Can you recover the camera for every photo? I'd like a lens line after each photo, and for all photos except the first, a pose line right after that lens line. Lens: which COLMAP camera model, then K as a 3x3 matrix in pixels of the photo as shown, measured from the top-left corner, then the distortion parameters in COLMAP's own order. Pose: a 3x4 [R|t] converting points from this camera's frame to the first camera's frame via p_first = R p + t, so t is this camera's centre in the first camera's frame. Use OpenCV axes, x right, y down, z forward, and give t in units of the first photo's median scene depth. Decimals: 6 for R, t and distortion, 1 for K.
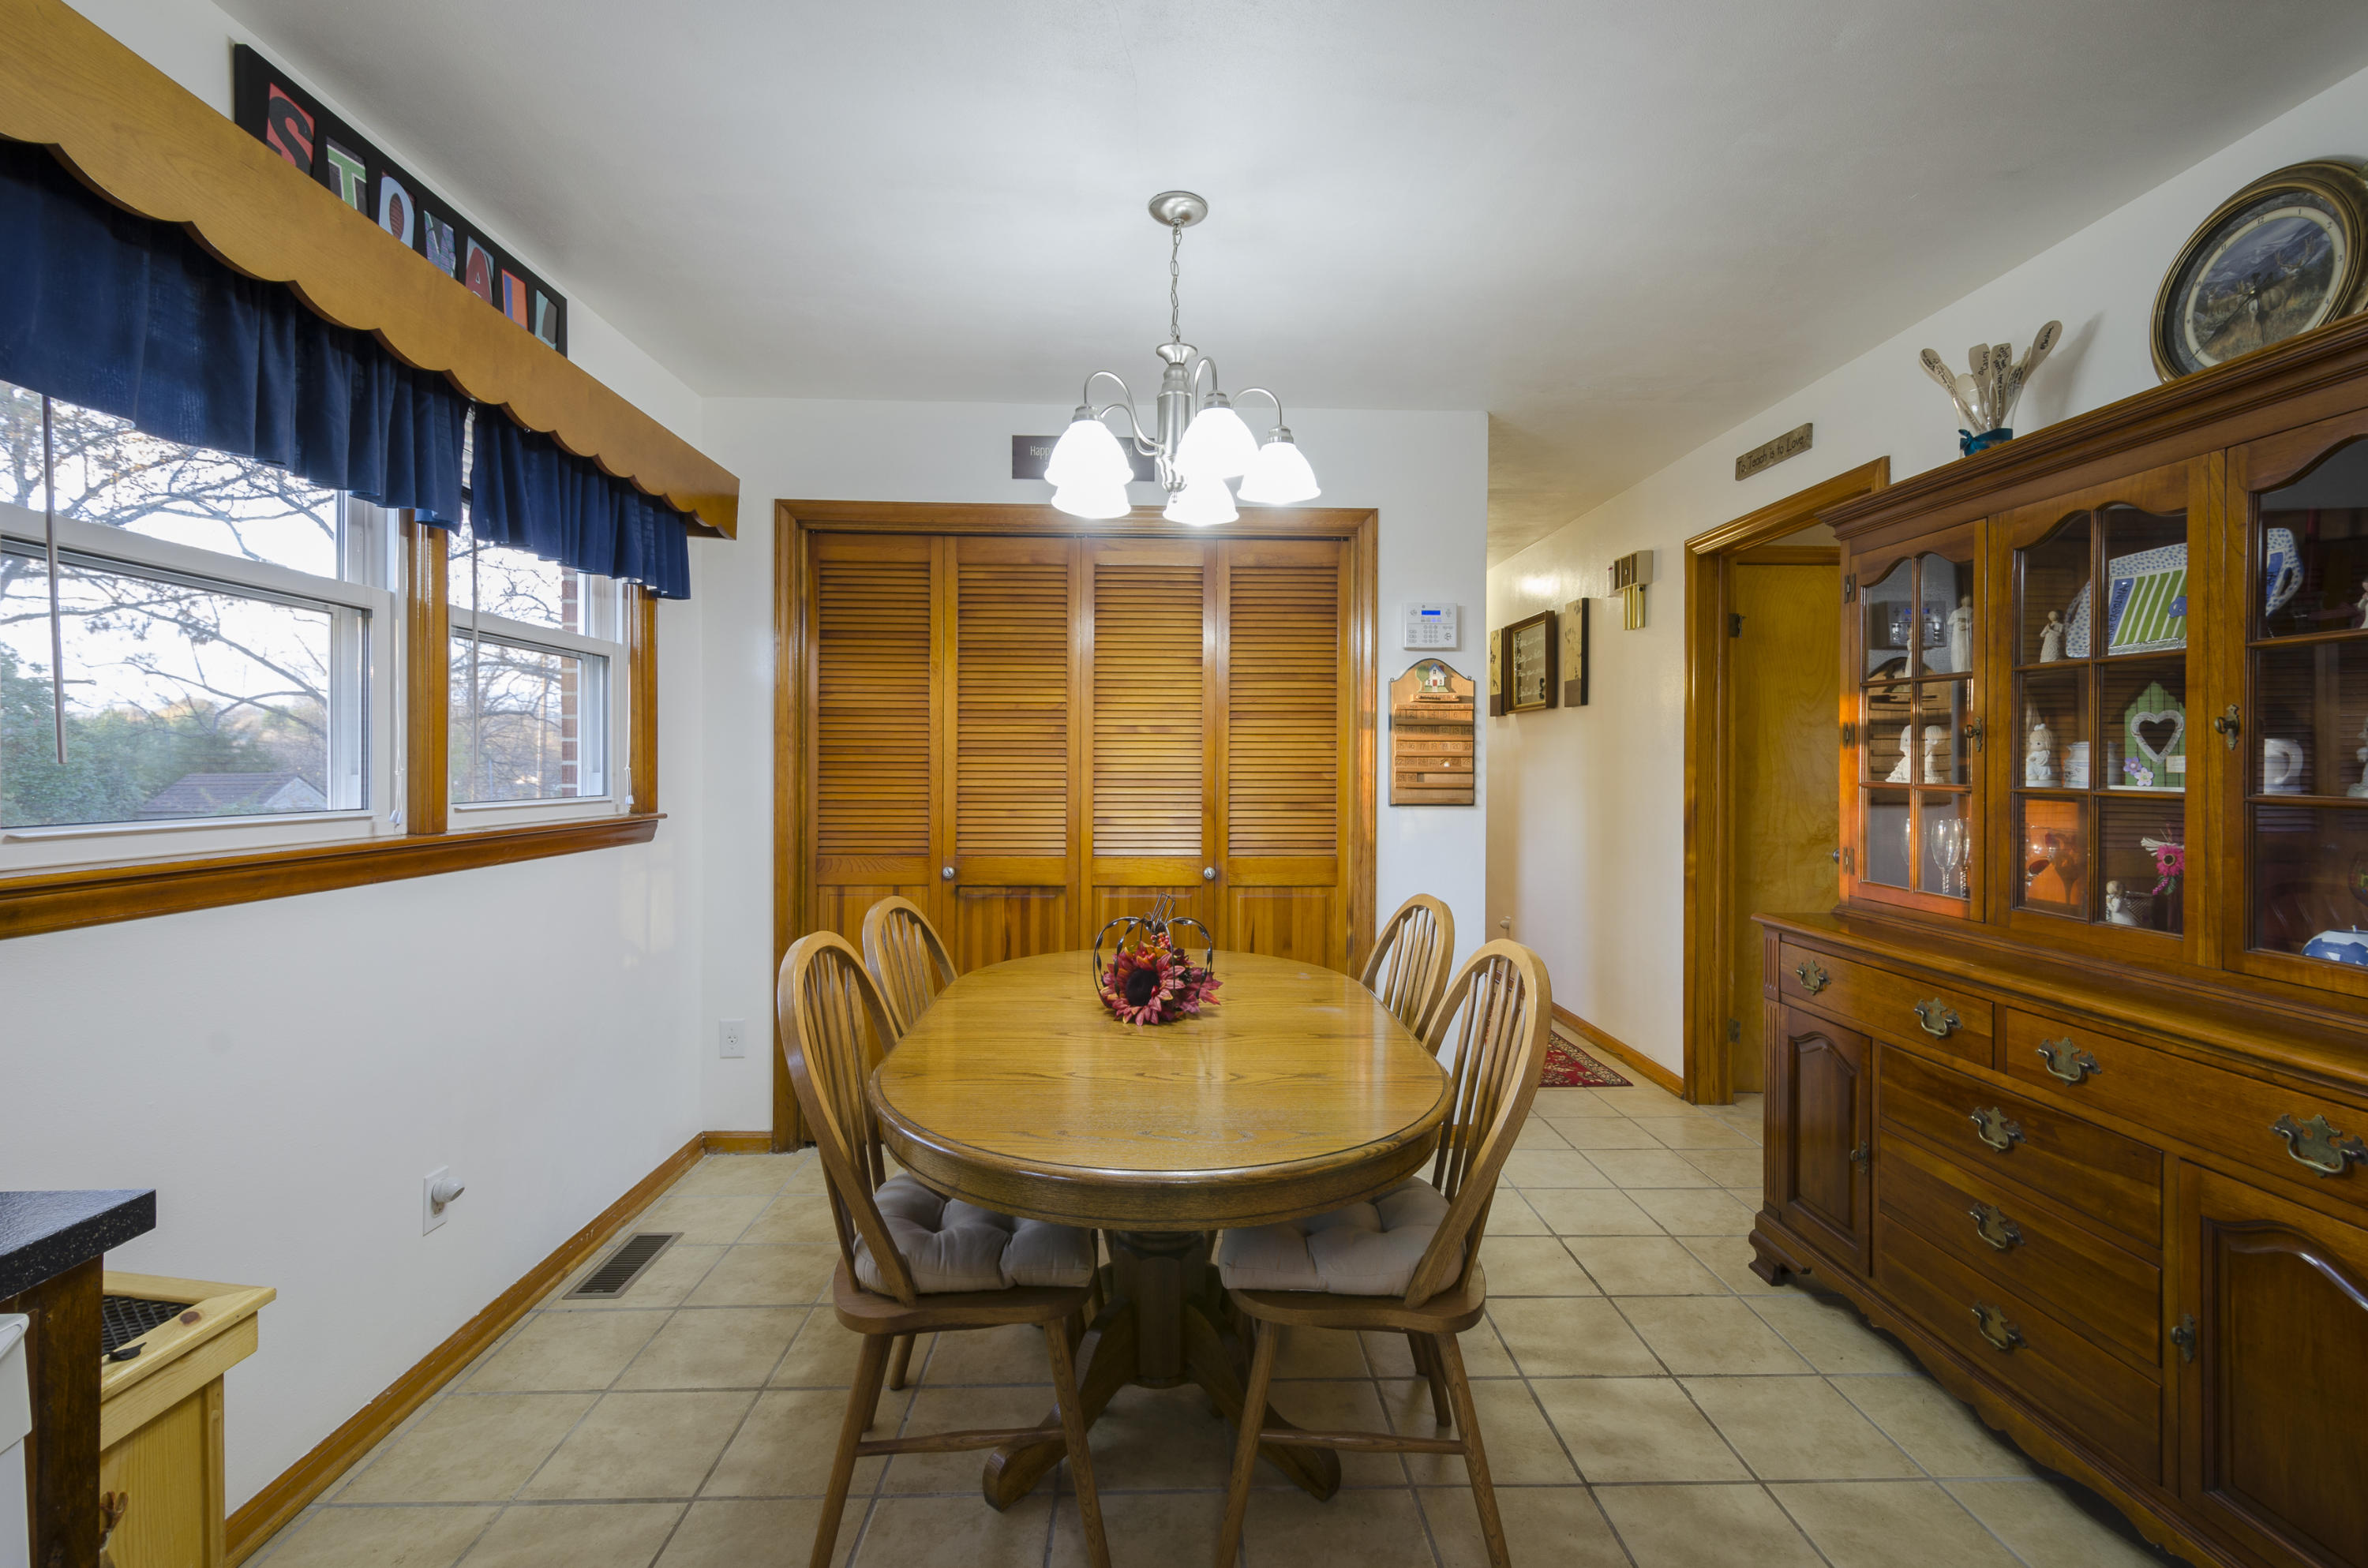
lens RADIAL K [[1033.1, 0, 1184.0], [0, 1033.1, 784.0], [0, 0, 1]] dist [0.011575, -0.000462]
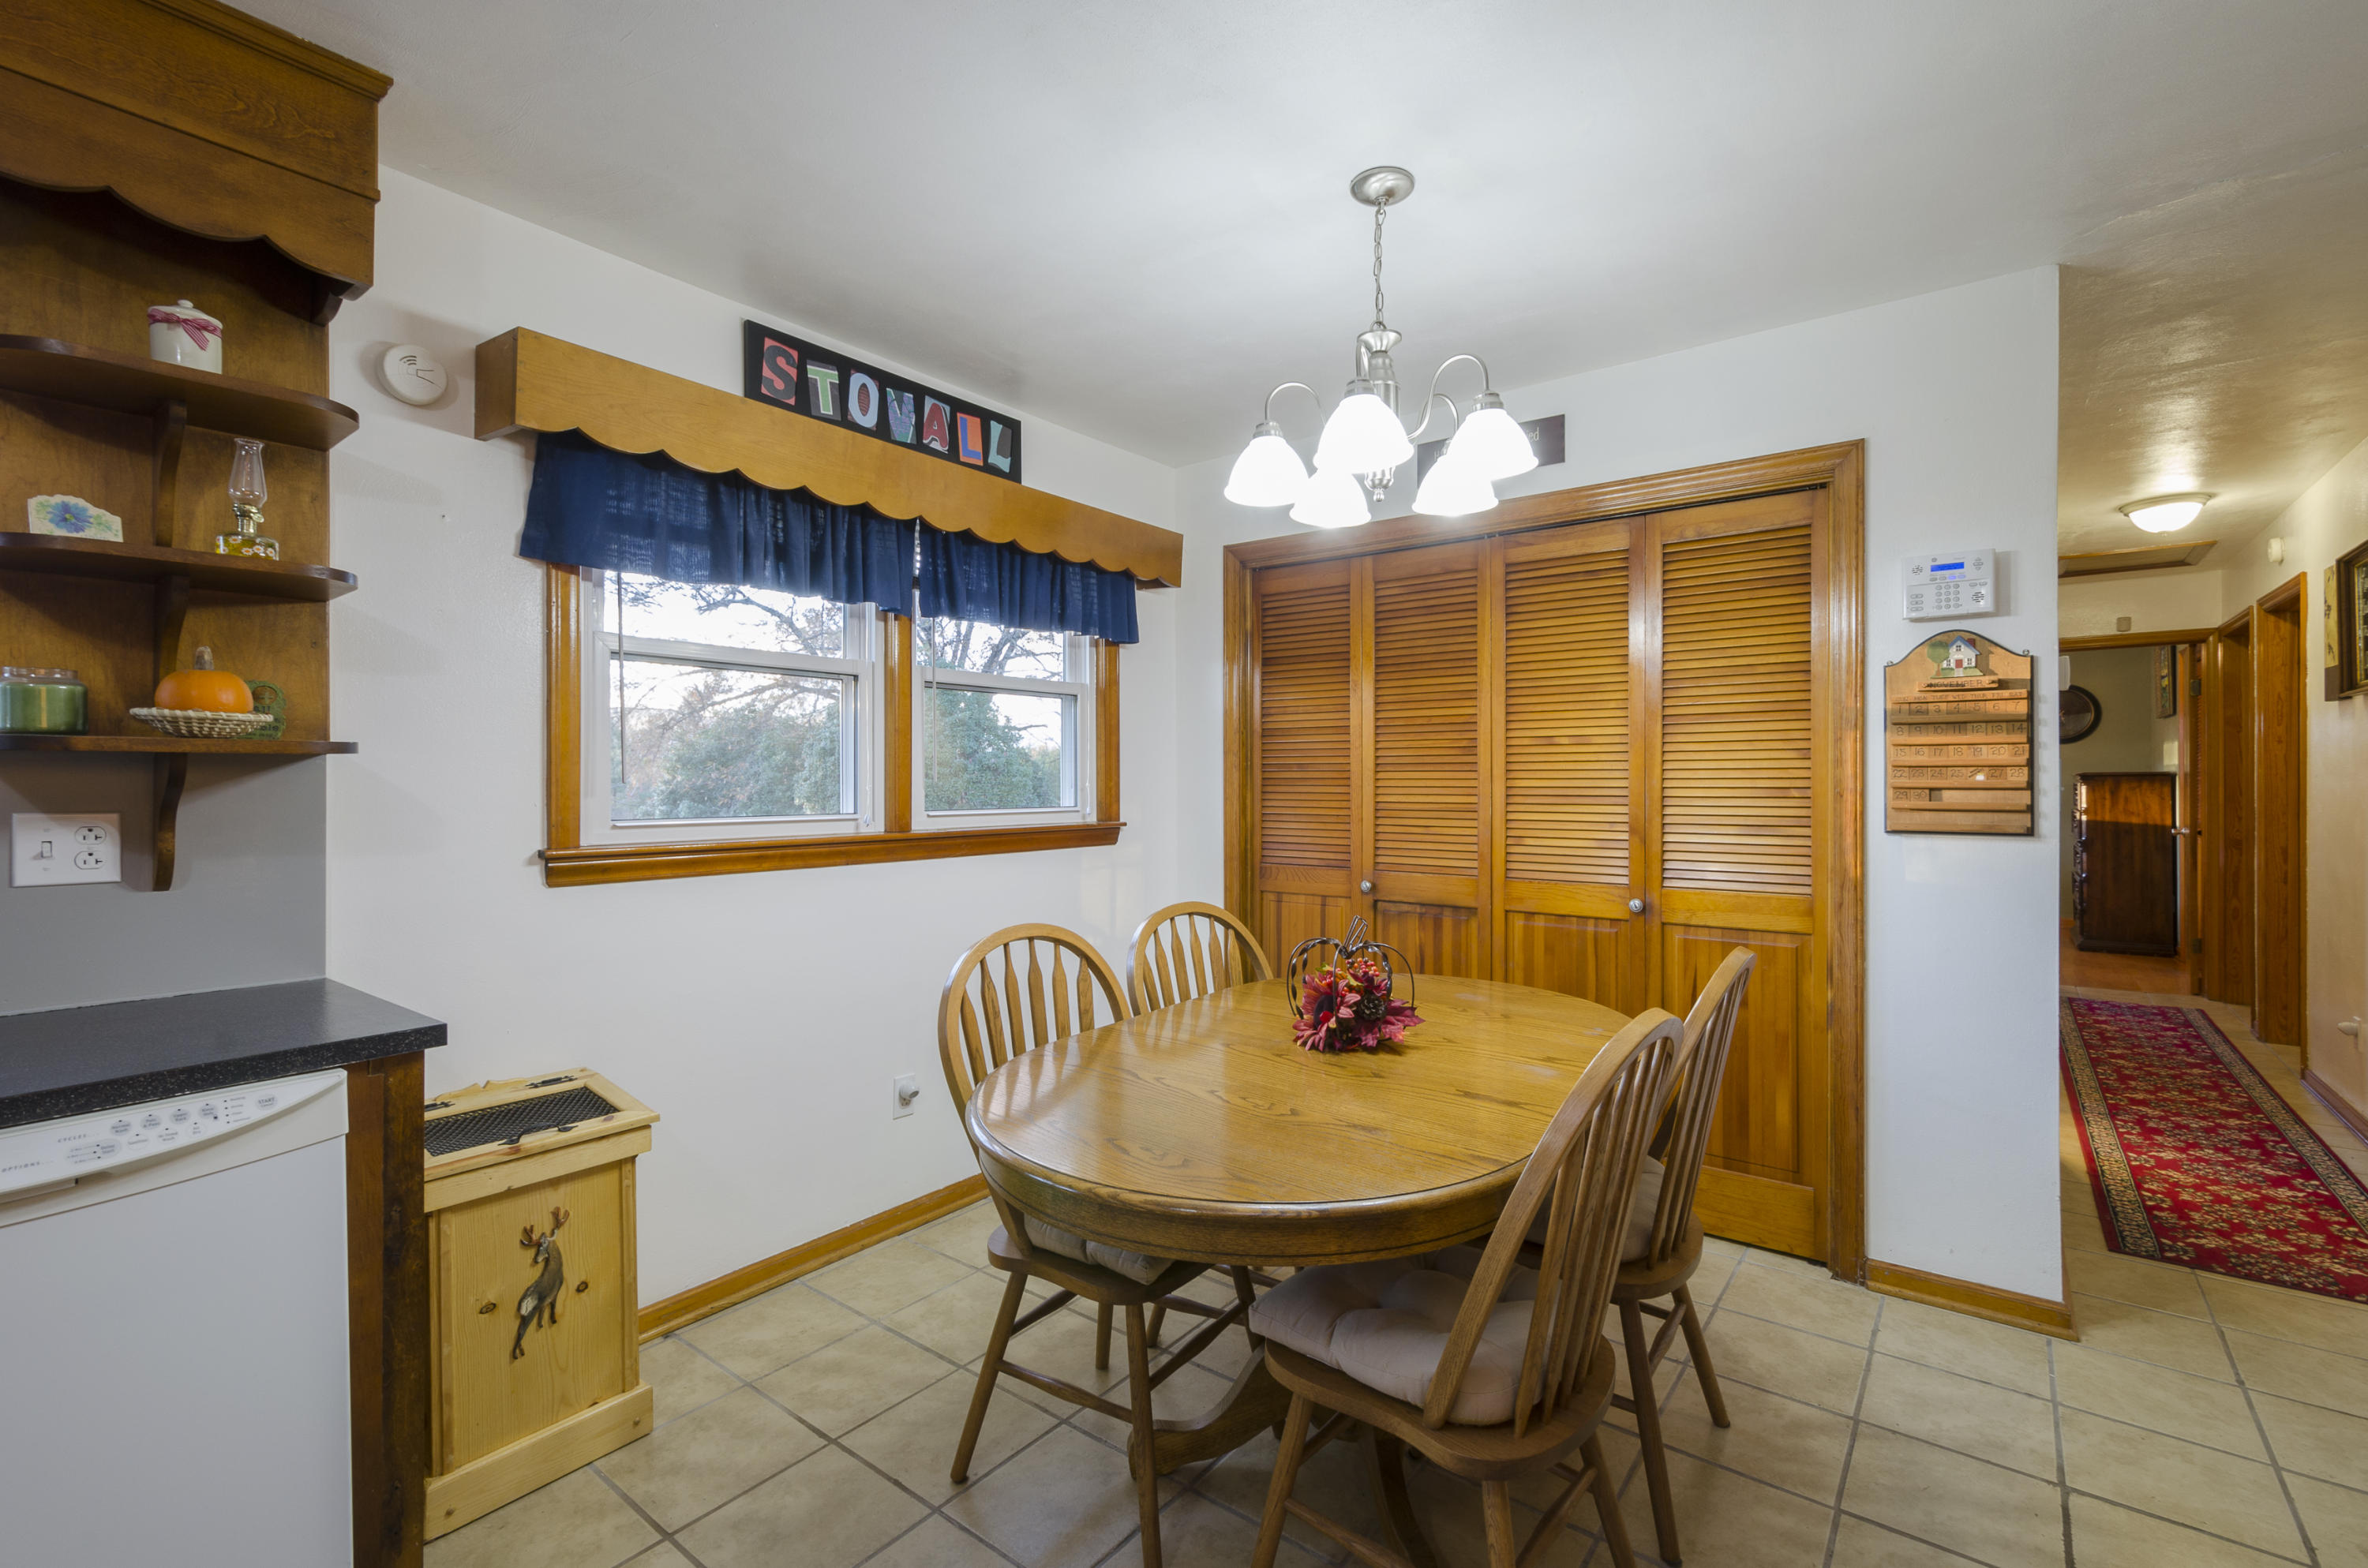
lens RADIAL K [[1025.8, 0, 1194.5], [0, 1025.8, 791.9], [0, 0, 1]] dist [0.017426, -0.008017]
pose [[0.779778, 0.002493, -0.626051, 0.277840], [-0.007408, 0.999959, -0.005244, -0.000784], [0.626012, 0.008727, 0.779764, 0.107973]]
